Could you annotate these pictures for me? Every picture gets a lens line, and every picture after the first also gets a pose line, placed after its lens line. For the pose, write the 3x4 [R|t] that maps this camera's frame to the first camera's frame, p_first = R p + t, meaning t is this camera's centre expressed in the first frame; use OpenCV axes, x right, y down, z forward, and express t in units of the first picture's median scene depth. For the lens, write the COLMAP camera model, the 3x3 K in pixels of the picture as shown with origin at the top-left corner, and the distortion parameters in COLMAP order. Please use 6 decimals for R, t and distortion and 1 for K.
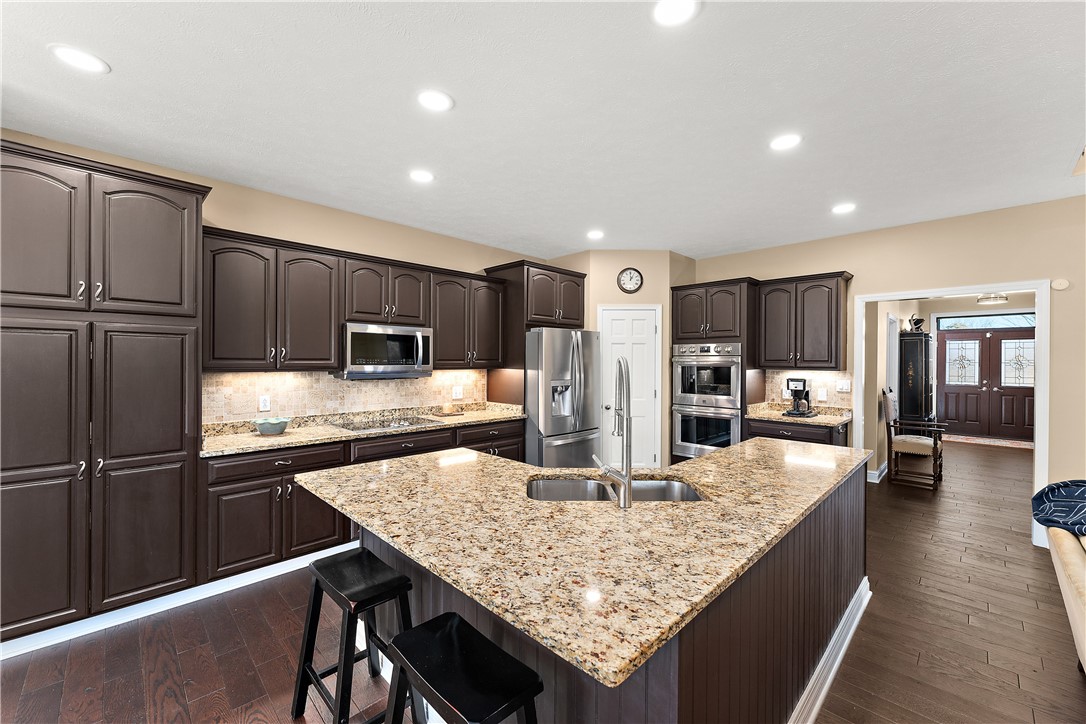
lens RADIAL K [[433.9, 0, 544.2], [0, 433.9, 359.0], [0, 0, 1]] dist [0.000144, 0.000084]
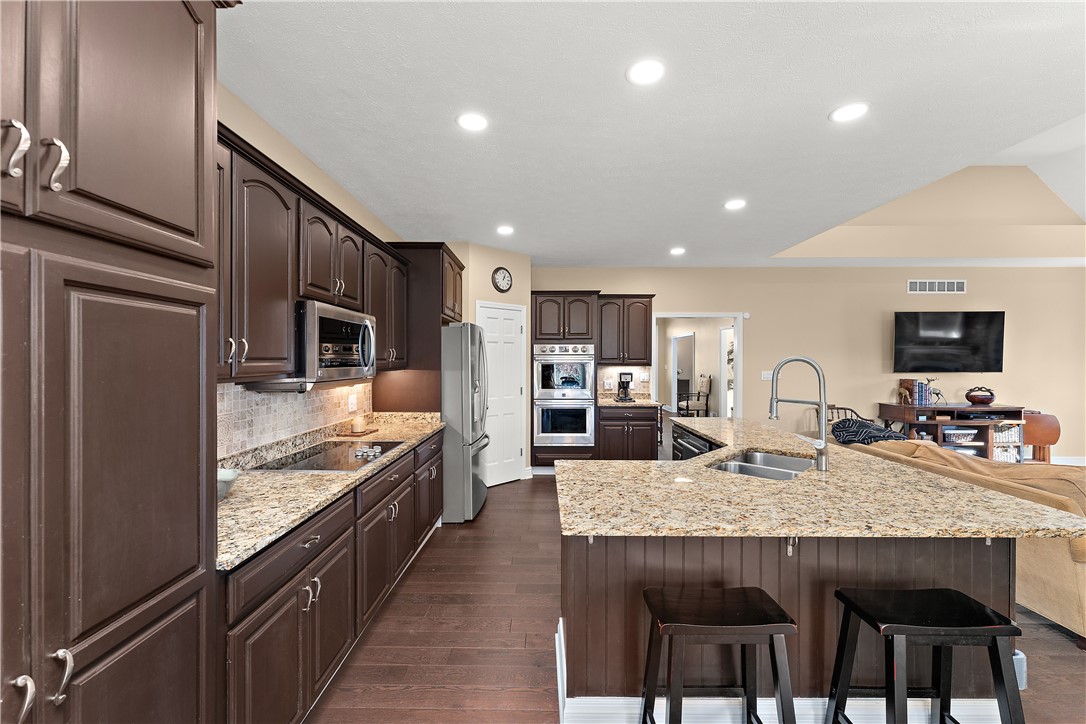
lens RADIAL K [[433.0, 0, 540.2], [0, 433.0, 360.2], [0, 0, 1]] dist [-0.000834, 0.000286]
pose [[0.712314, -0.004884, 0.701844, -0.512863], [-0.000012, 0.999976, 0.006972, -0.001537], [-0.701861, -0.004975, 0.712297, 0.252787]]
